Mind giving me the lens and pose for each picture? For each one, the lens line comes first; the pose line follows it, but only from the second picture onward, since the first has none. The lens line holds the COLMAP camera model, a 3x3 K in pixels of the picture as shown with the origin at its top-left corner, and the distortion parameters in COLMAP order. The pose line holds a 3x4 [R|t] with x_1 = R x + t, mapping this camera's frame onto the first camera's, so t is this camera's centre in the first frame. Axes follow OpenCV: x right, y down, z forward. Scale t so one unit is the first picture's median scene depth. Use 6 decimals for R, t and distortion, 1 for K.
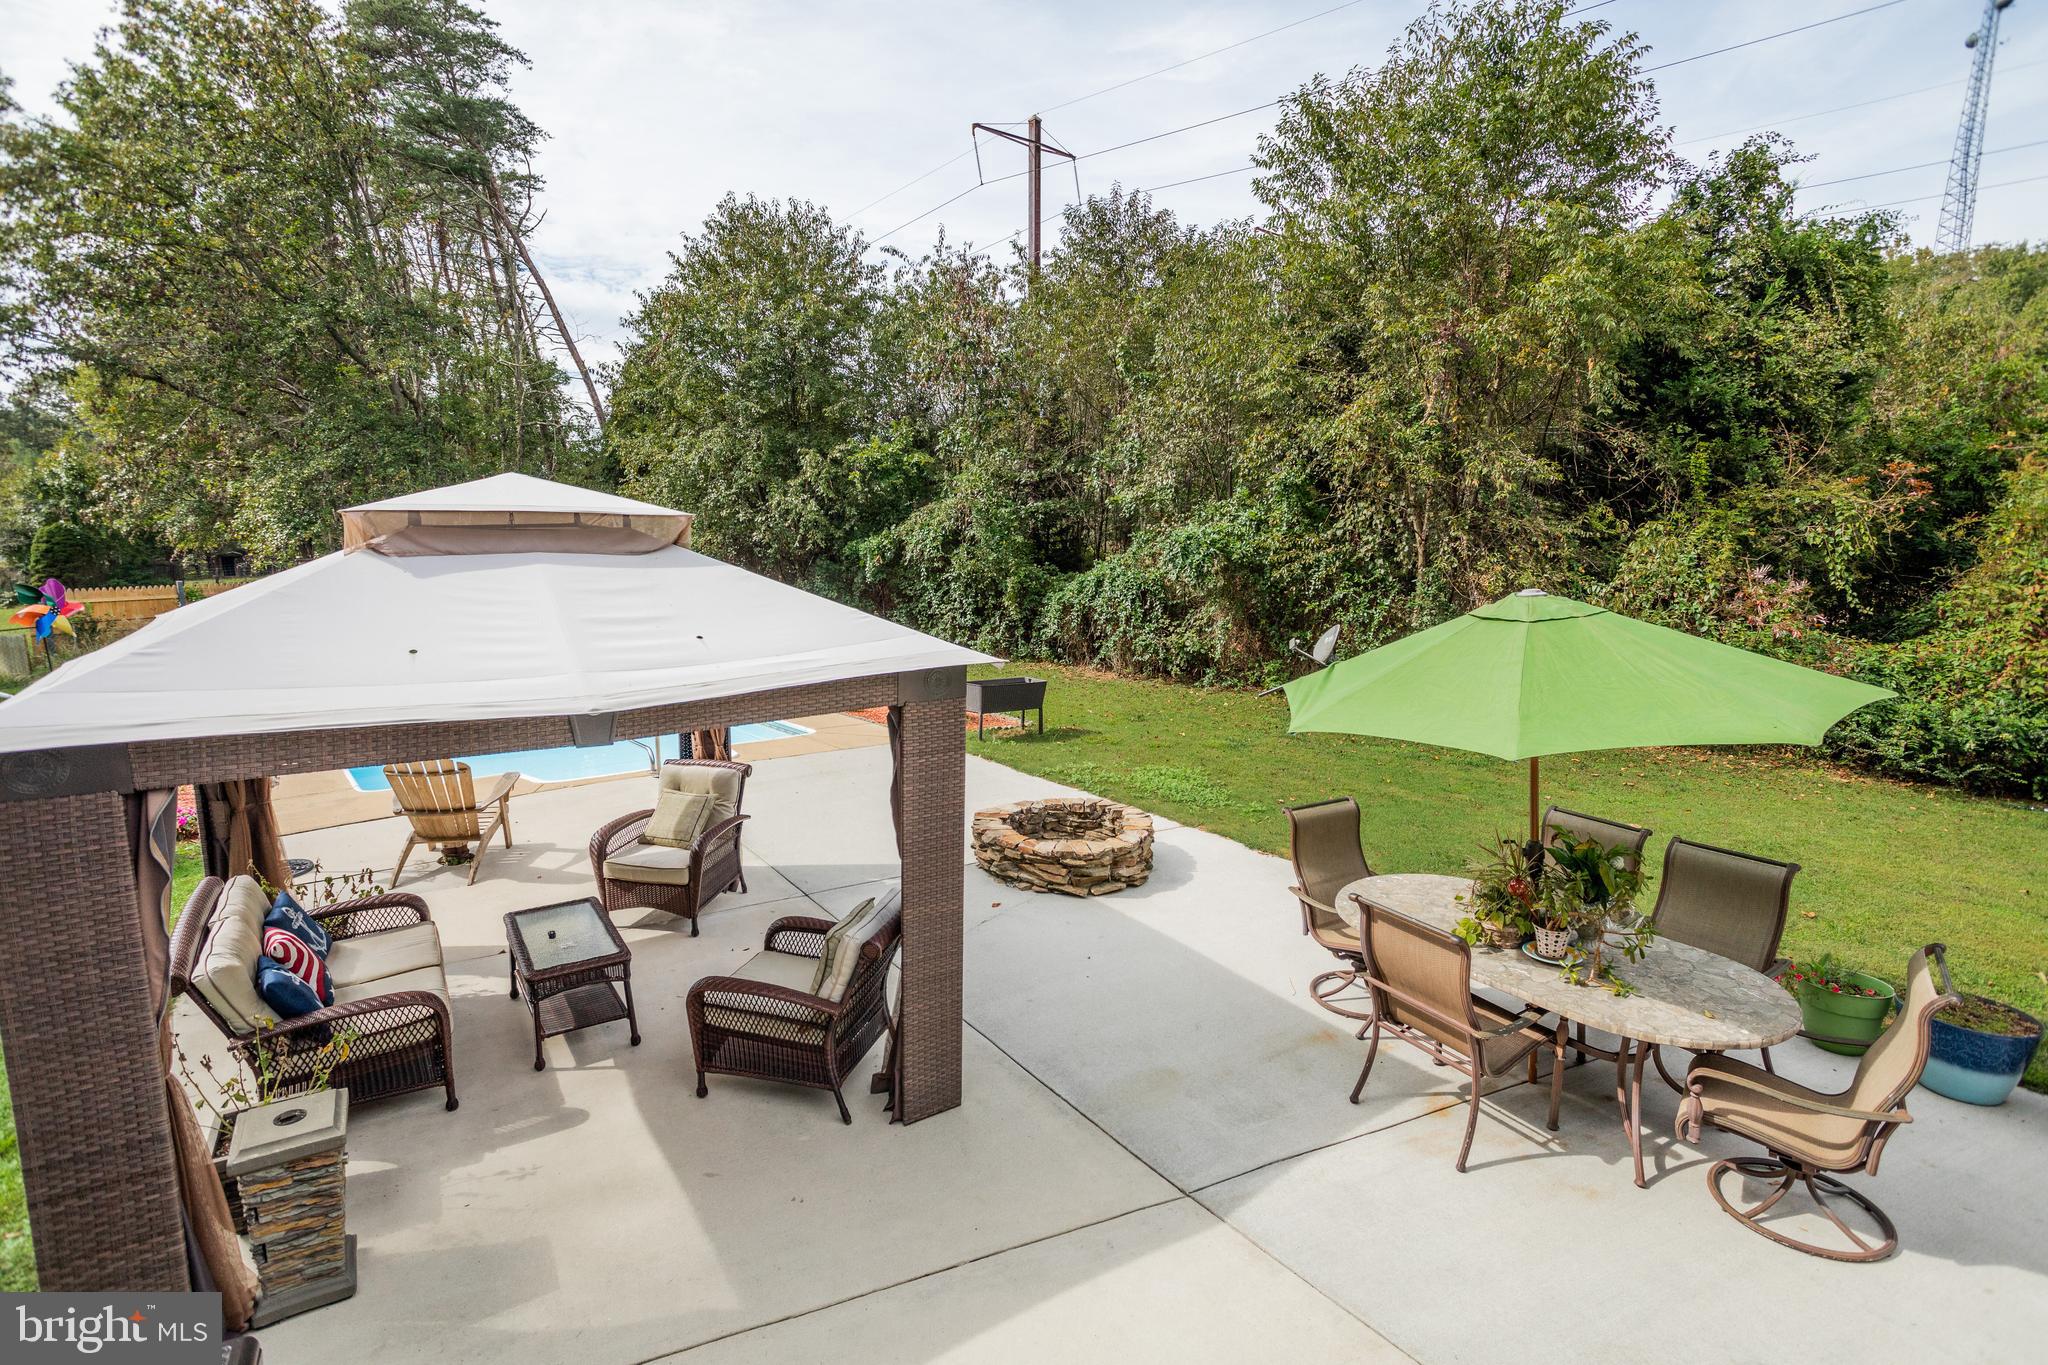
lens RADIAL K [[990.1, 0, 1019.6], [0, 990.1, 690.6], [0, 0, 1]] dist [-0.024162, 0.008390]
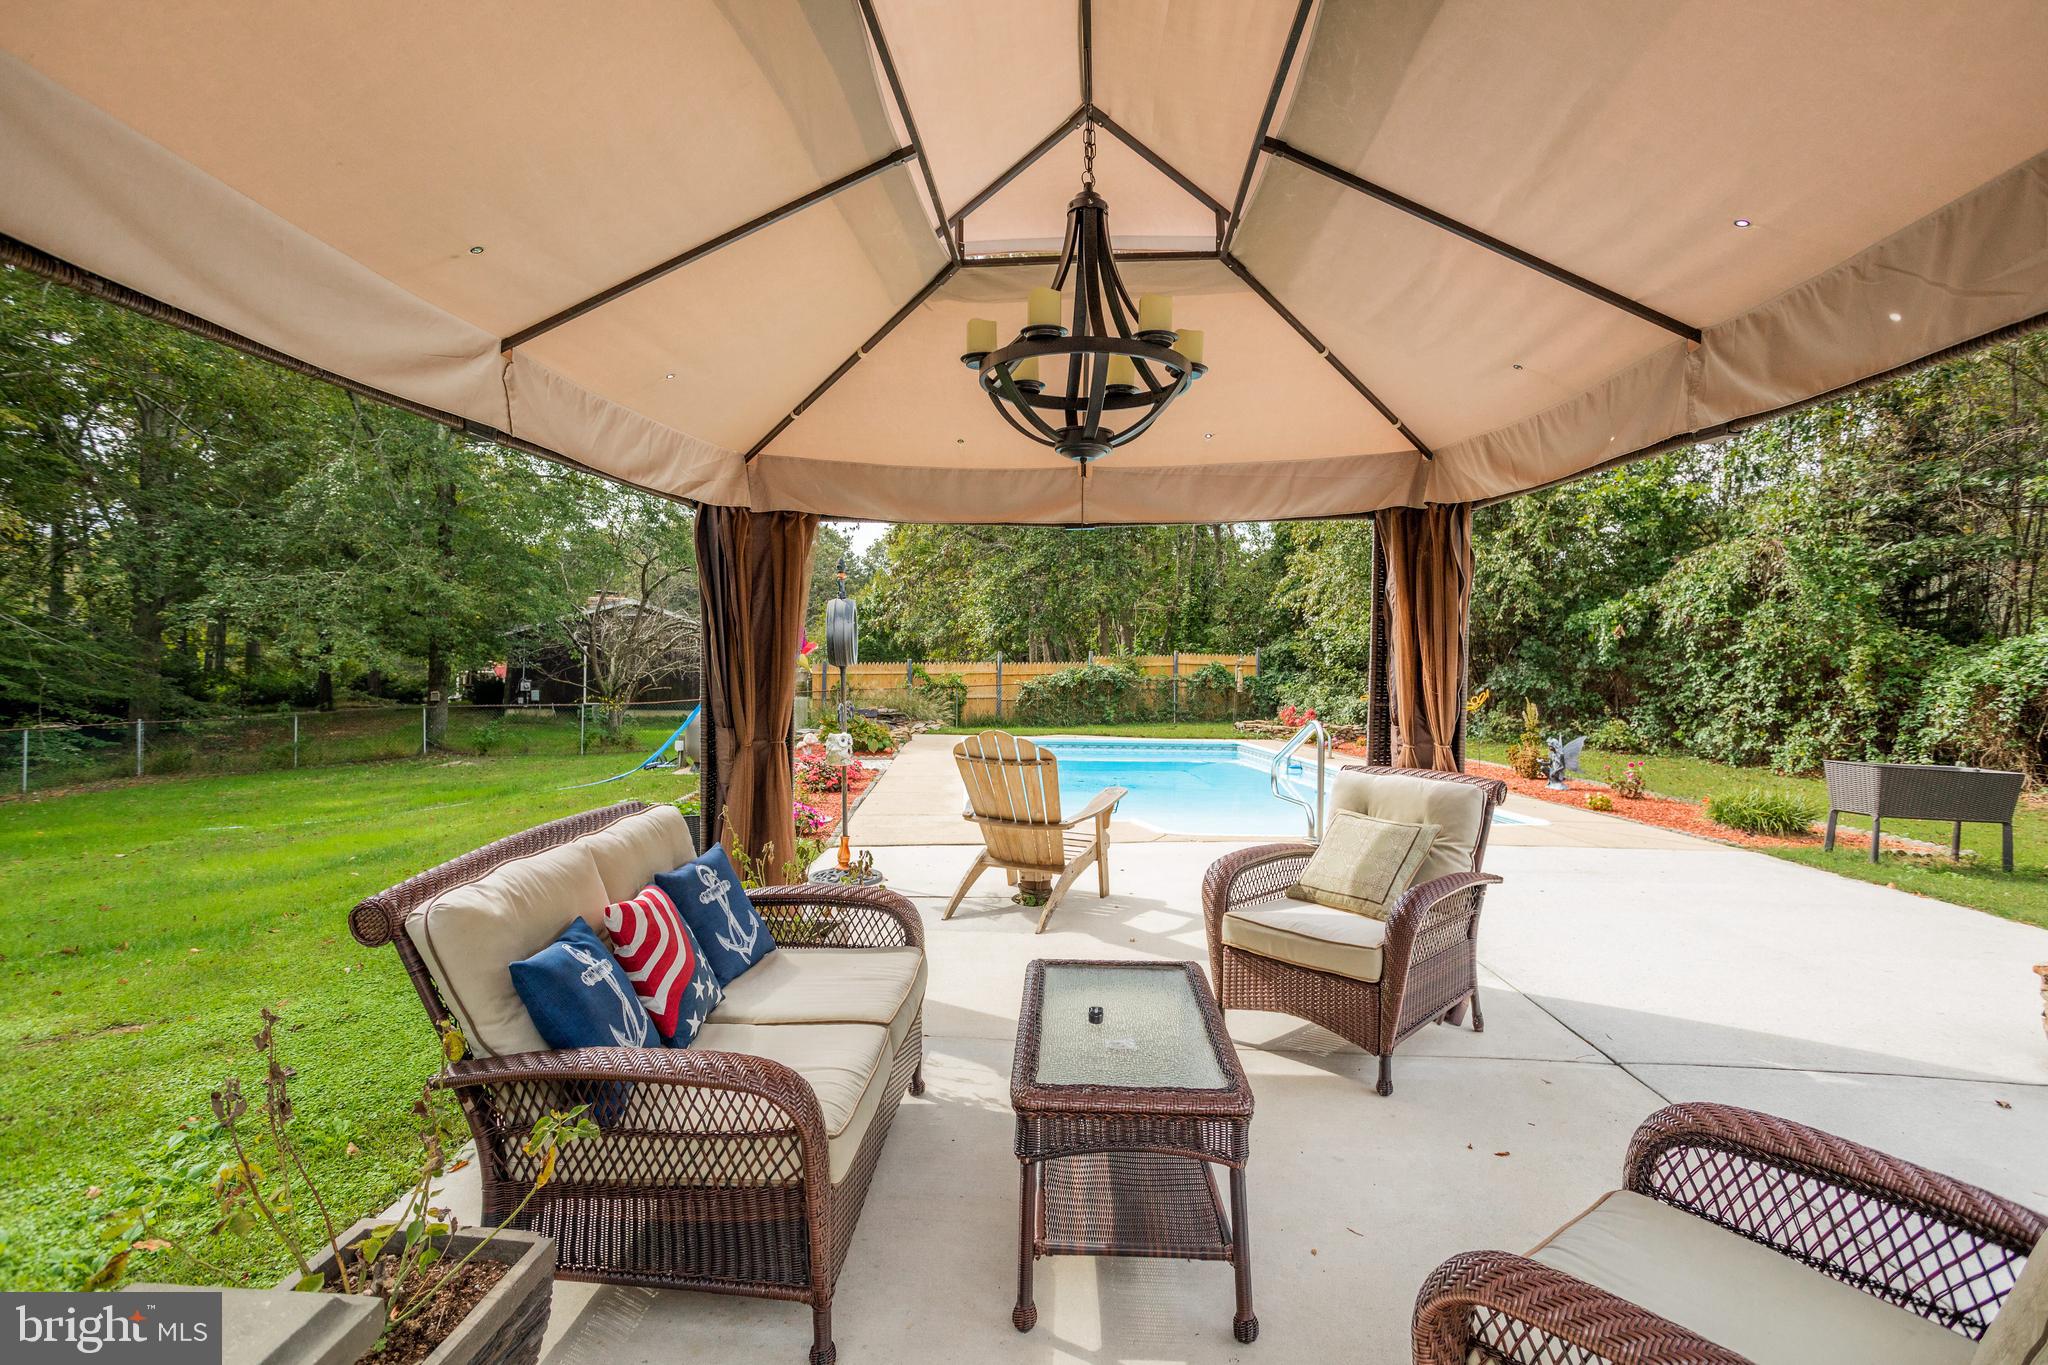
lens RADIAL K [[990.1, 0, 1023.6], [0, 990.1, 682.1], [0, 0, 1]] dist [-0.024162, 0.008390]
pose [[0.803884, 0.010446, -0.594694, -0.168007], [-0.104637, 0.986736, -0.124112, 0.114305], [0.585509, 0.161999, 0.794314, 0.431498]]
